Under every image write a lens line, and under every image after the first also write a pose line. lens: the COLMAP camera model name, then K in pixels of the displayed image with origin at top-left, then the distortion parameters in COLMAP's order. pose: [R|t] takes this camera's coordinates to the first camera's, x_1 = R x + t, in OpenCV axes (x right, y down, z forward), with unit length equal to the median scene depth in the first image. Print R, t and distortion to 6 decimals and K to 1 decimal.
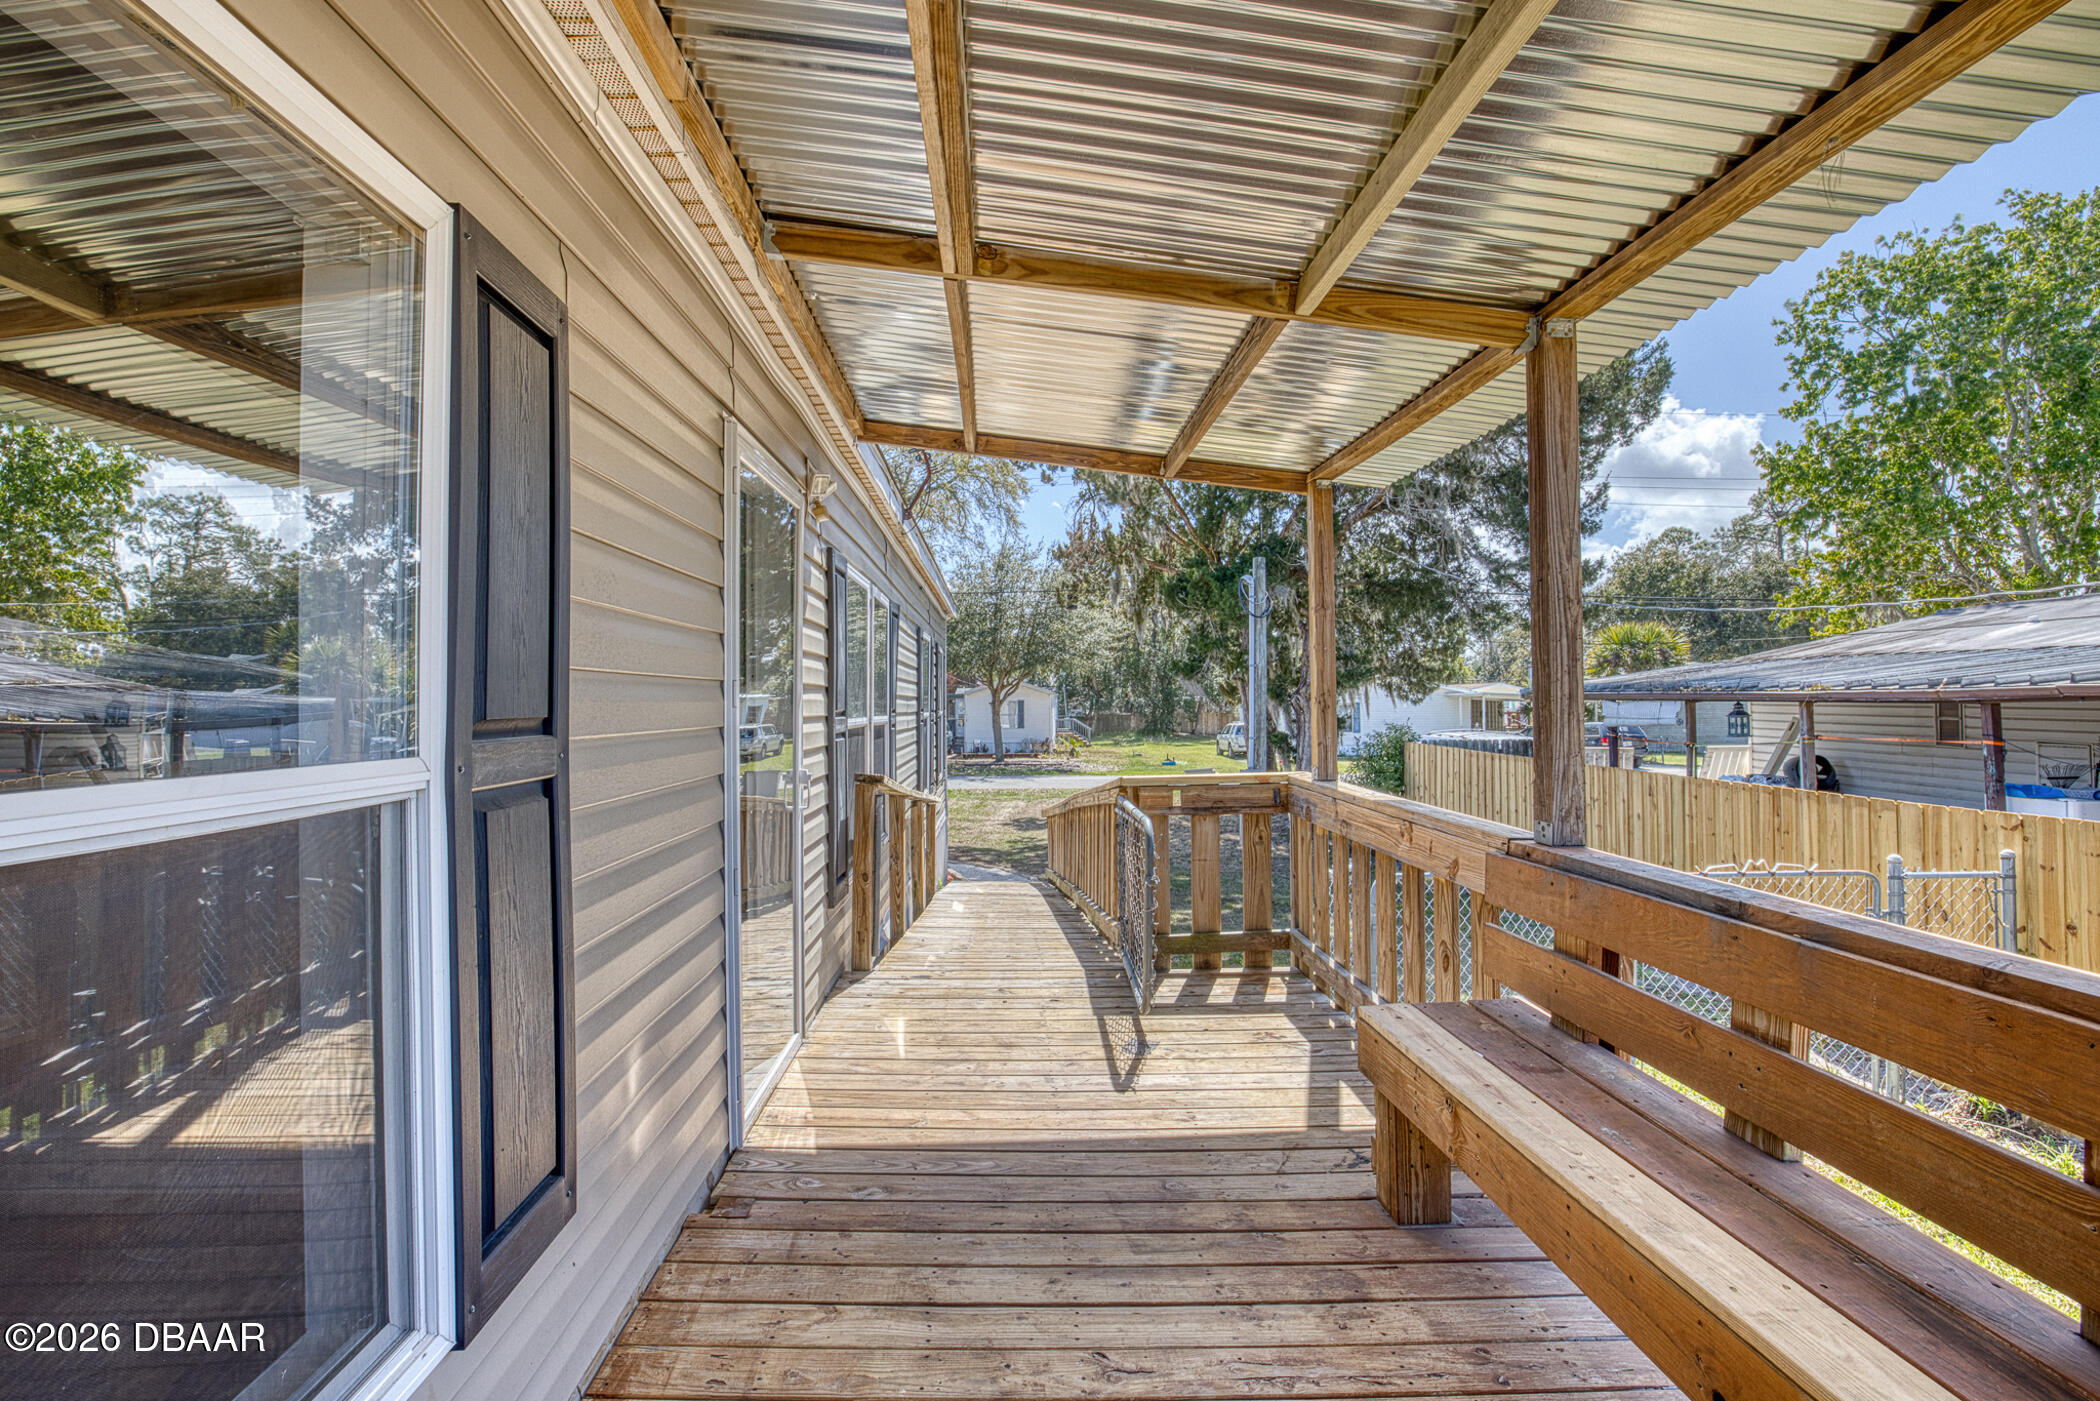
lens RADIAL K [[926.2, 0, 1051.5], [0, 926.2, 697.8], [0, 0, 1]] dist [0.001991, 0.000361]
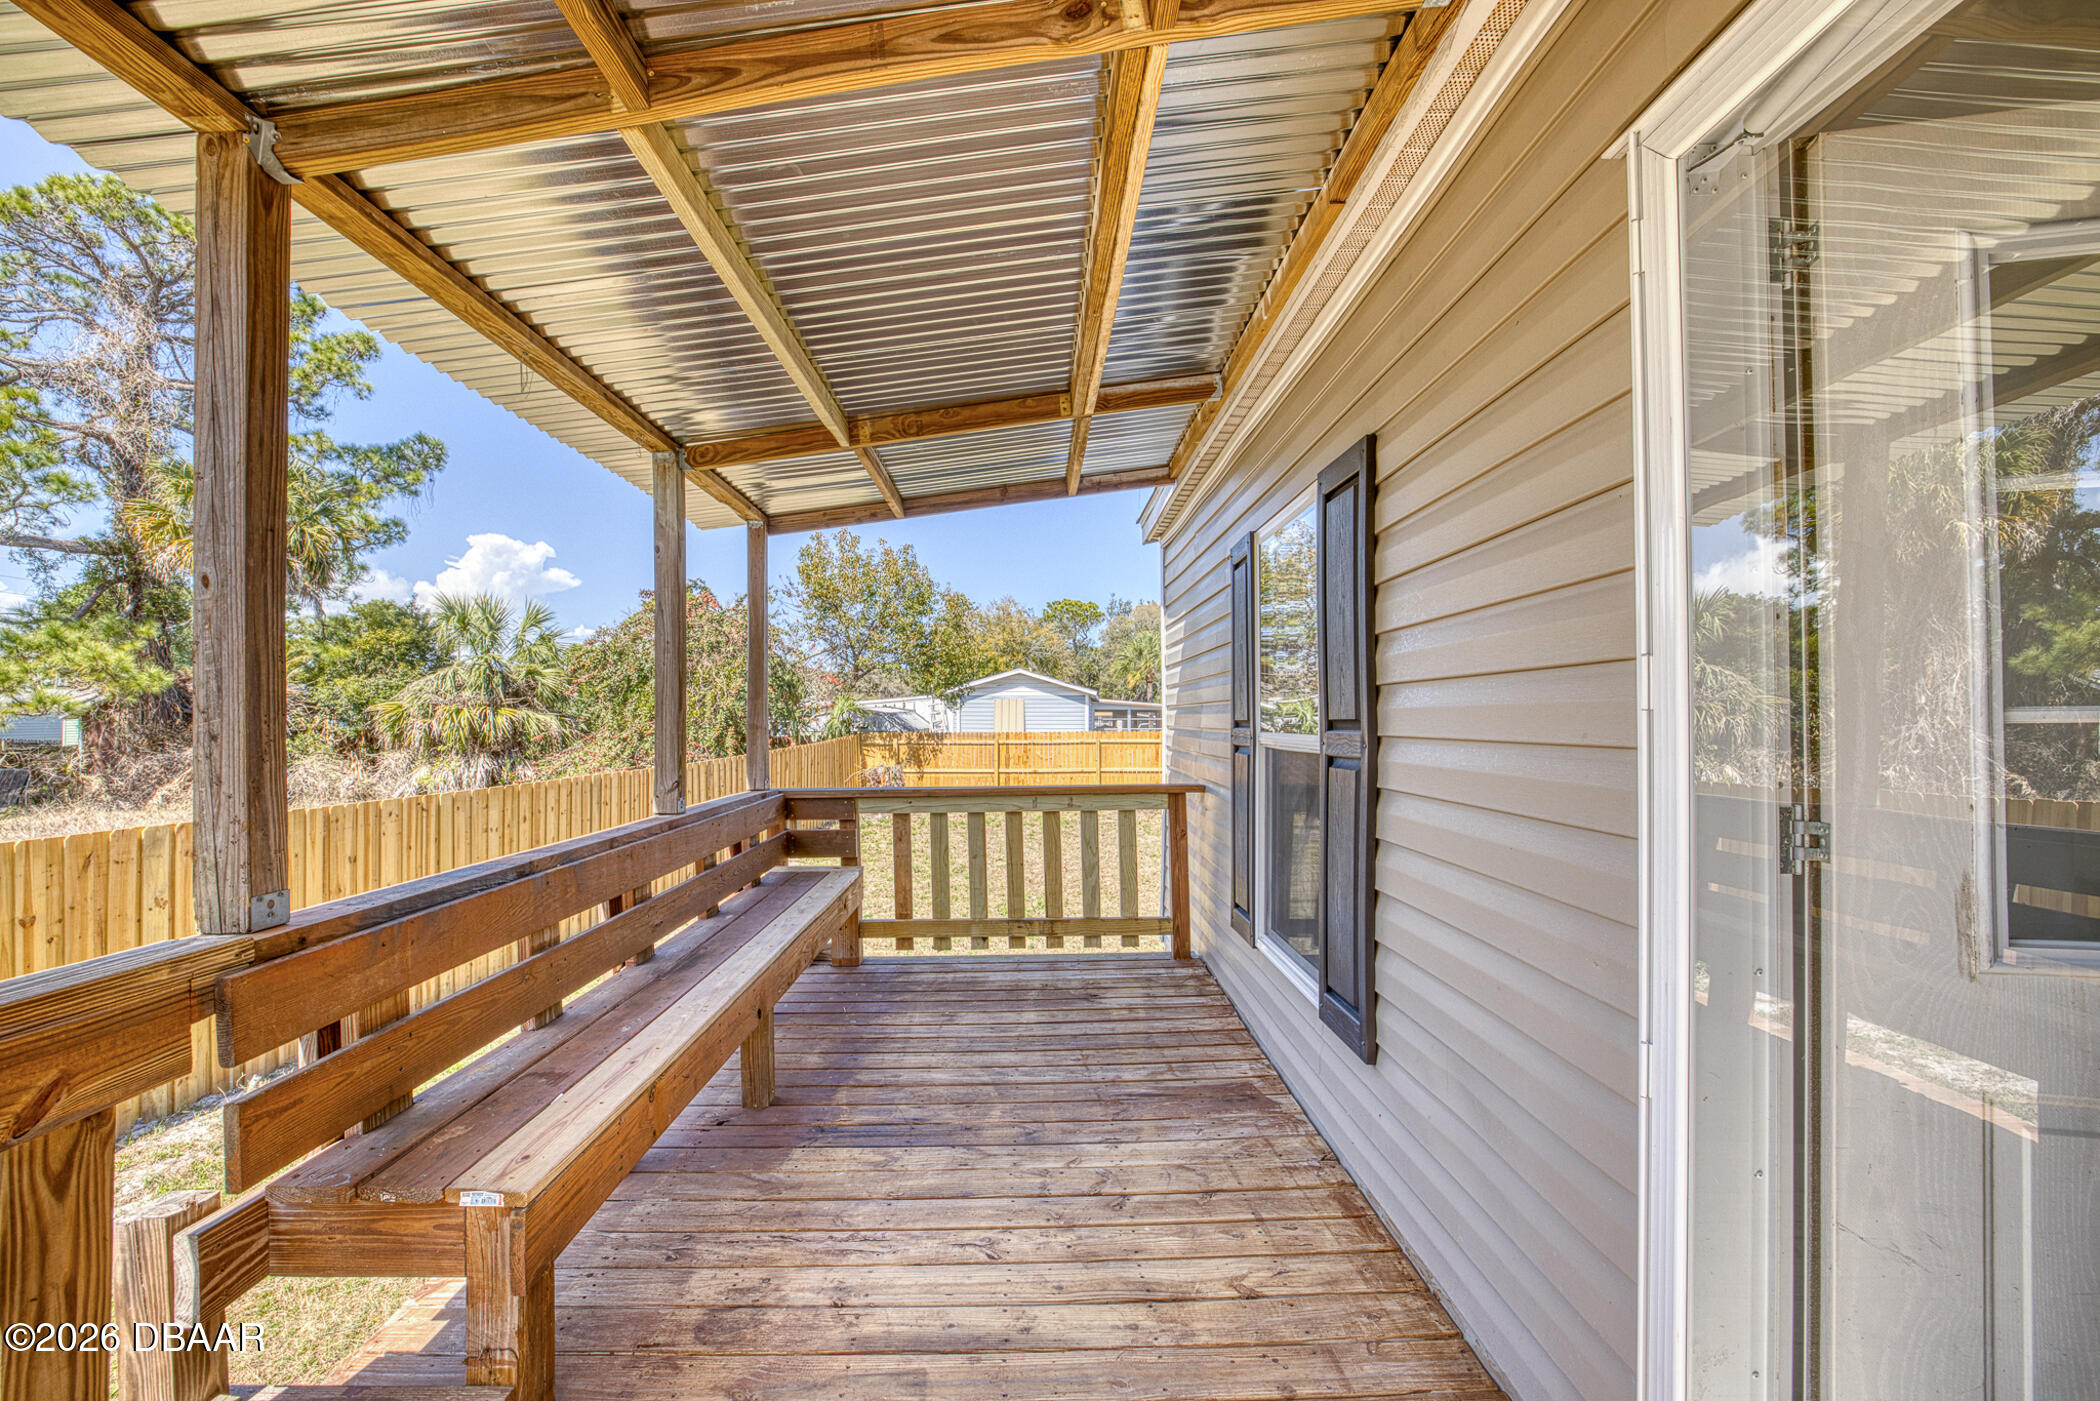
lens RADIAL K [[926.2, 0, 1048.6], [0, 926.2, 702.5], [0, 0, 1]] dist [0.001991, 0.000361]
pose [[-0.999237, 0.013970, 0.036464, -0.071697], [0.013232, 0.999704, -0.020412, 0.019284], [-0.036739, -0.019914, -0.999126, 2.120520]]
